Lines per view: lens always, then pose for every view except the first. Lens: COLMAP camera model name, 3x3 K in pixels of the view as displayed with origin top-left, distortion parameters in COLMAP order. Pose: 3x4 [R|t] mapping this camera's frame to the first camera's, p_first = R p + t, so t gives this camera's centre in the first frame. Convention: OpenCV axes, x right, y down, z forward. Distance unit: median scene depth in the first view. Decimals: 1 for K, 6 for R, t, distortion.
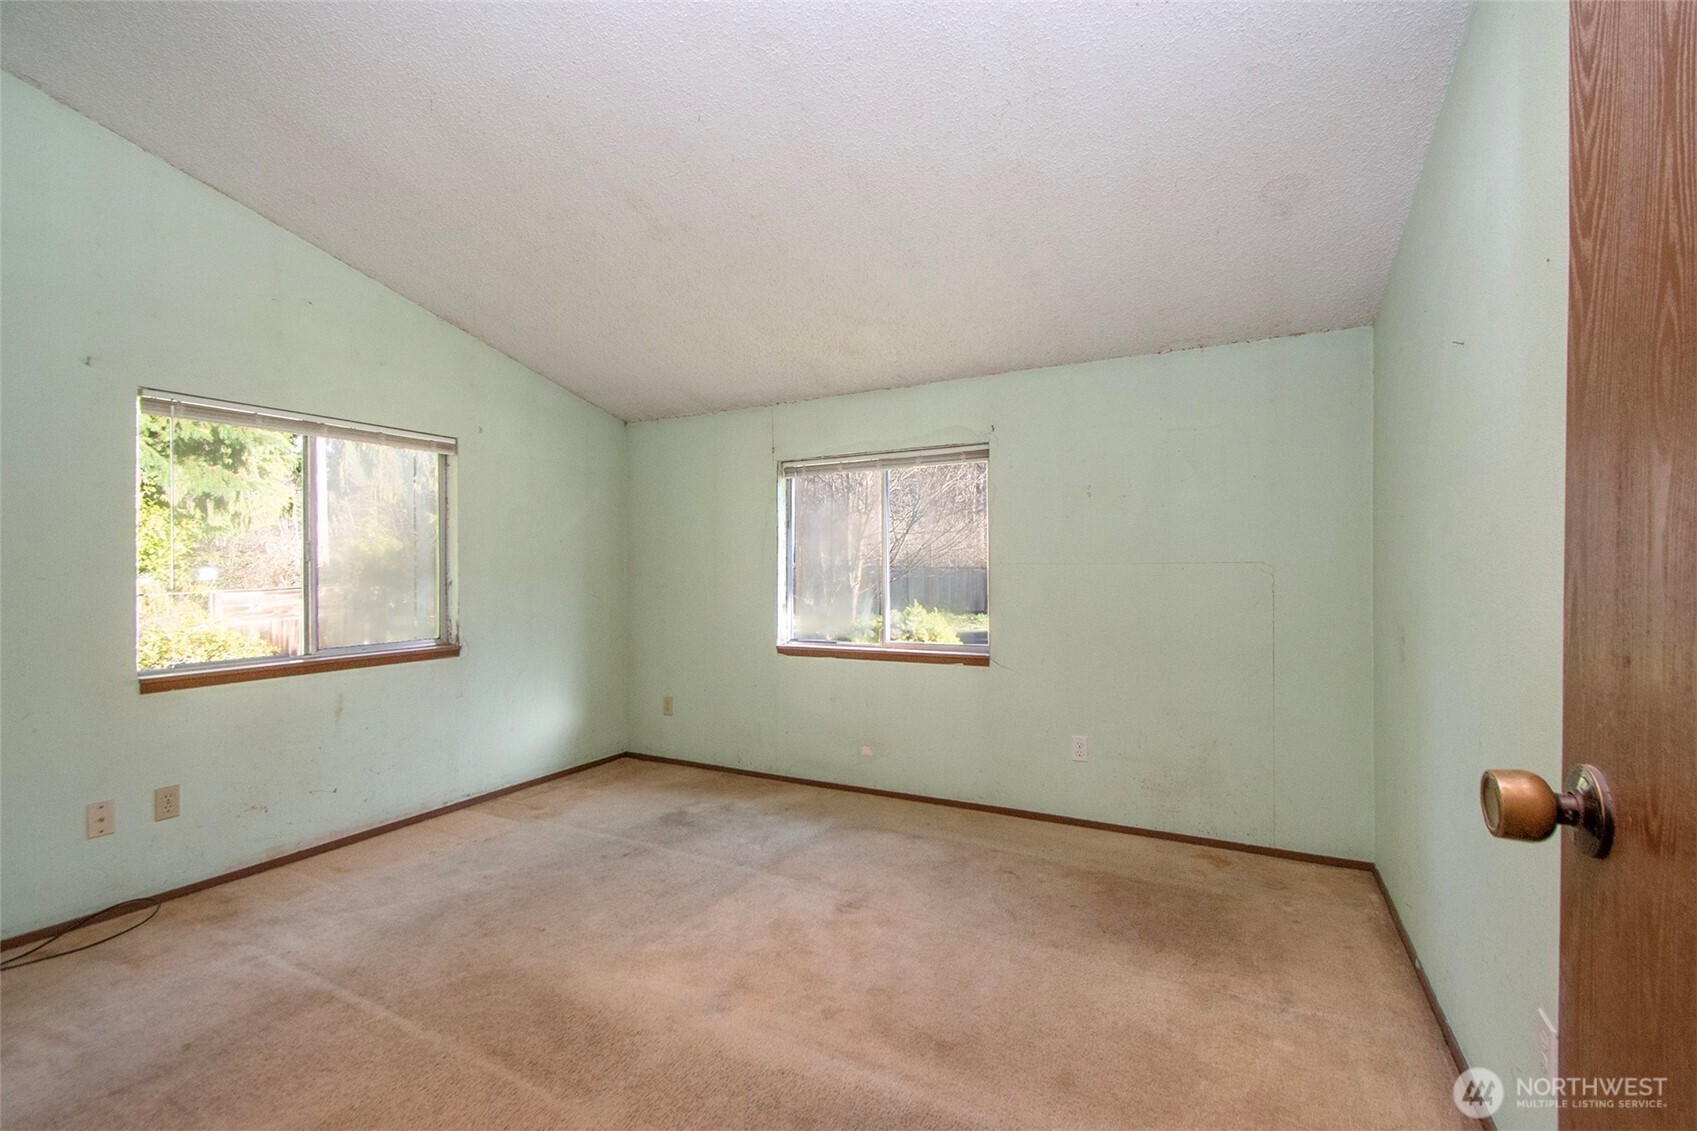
lens RADIAL K [[750.5, 0, 842.6], [0, 750.5, 583.7], [0, 0, 1]] dist [0.000686, 0.000226]
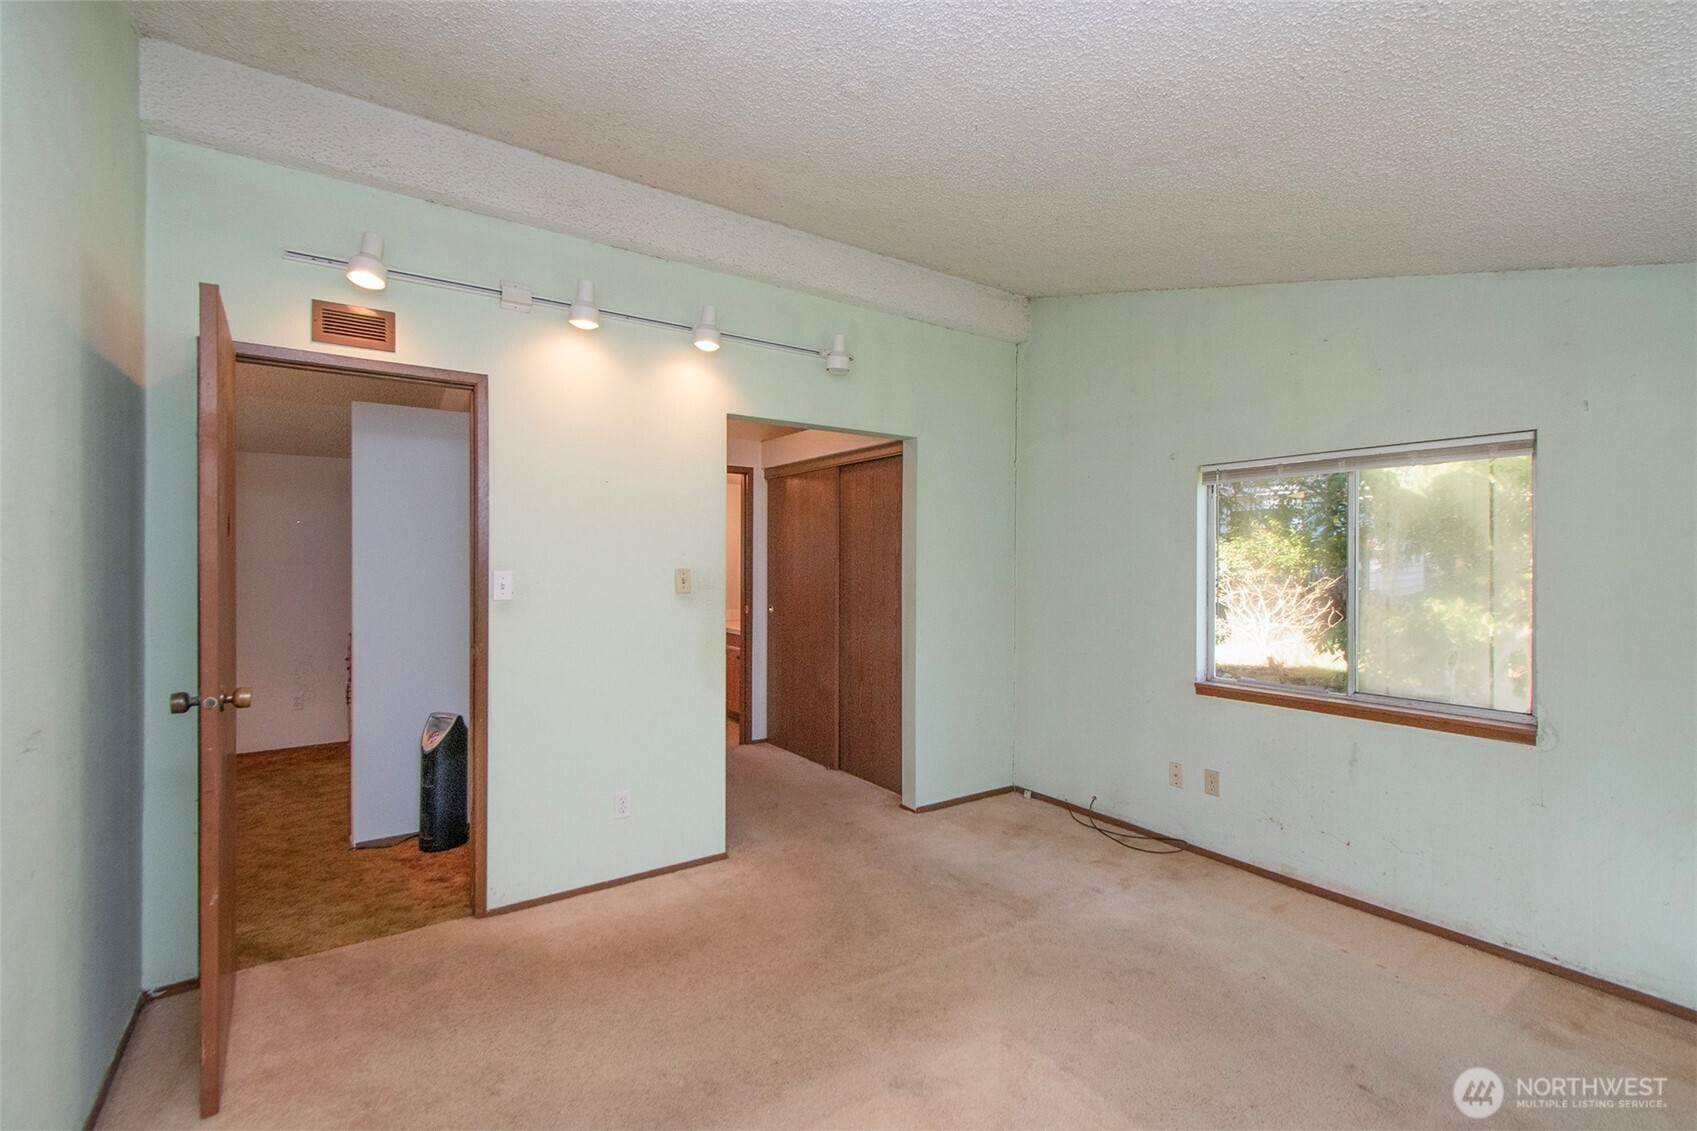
lens RADIAL K [[721.8, 0, 813.3], [0, 721.8, 568.7], [0, 0, 1]] dist [-0.001205, -0.000145]
pose [[-0.483615, 0.003129, -0.875275, 0.531724], [-0.024344, 0.999559, 0.017024, -0.082647], [0.874942, 0.029540, -0.483325, 1.018048]]
